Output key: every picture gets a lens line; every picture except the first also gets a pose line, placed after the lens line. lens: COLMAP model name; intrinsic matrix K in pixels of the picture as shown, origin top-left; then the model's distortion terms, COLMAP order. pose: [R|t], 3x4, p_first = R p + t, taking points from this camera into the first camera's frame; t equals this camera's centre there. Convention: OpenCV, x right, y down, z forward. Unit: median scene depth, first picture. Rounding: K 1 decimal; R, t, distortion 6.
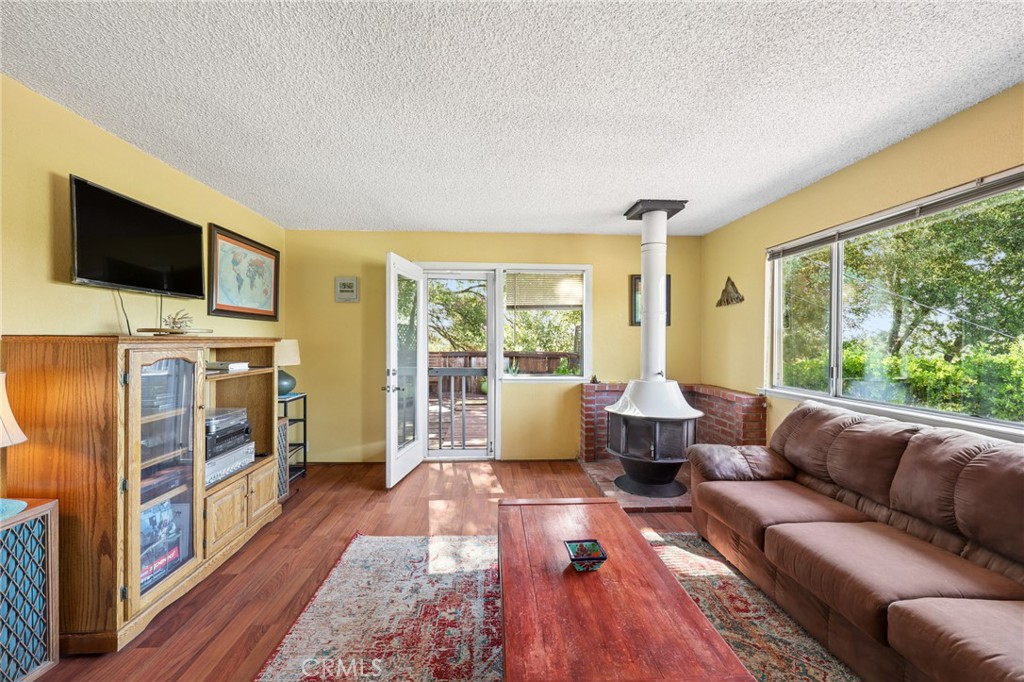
lens RADIAL K [[411.3, 0, 507.7], [0, 411.3, 342.4], [0, 0, 1]] dist [-0.000313, -0.000196]
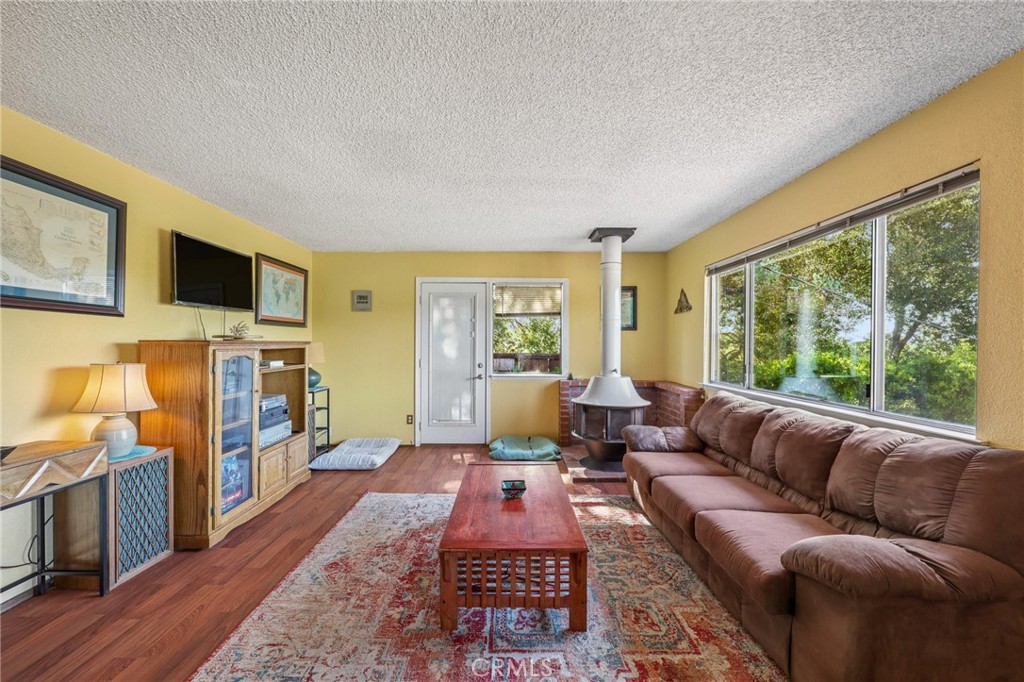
lens RADIAL K [[411.3, 0, 503.0], [0, 411.3, 344.6], [0, 0, 1]] dist [-0.000313, -0.000196]
pose [[0.998494, -0.000775, -0.054861, 0.150189], [0.000745, 1.000000, -0.000571, -0.000075], [0.054861, 0.000529, 0.998494, -0.313332]]
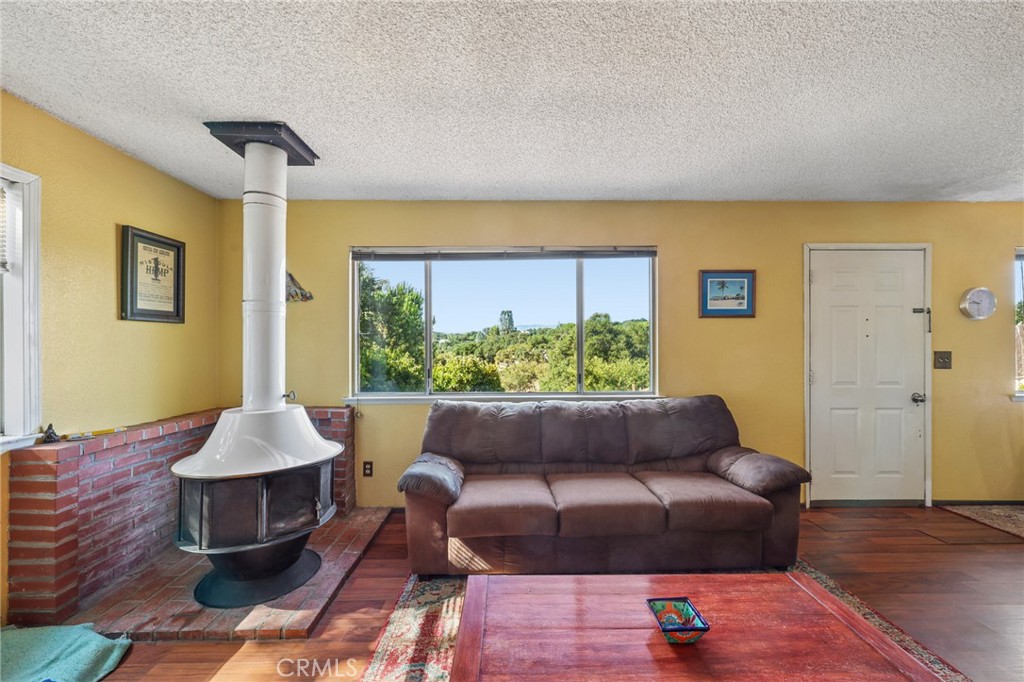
lens RADIAL K [[411.3, 0, 513.6], [0, 411.3, 344.8], [0, 0, 1]] dist [-0.000313, -0.000196]
pose [[0.029975, -0.000141, 0.999551, -0.393241], [0.008466, 0.999964, -0.000113, -0.005082], [-0.999515, 0.008465, 0.029976, 0.838845]]
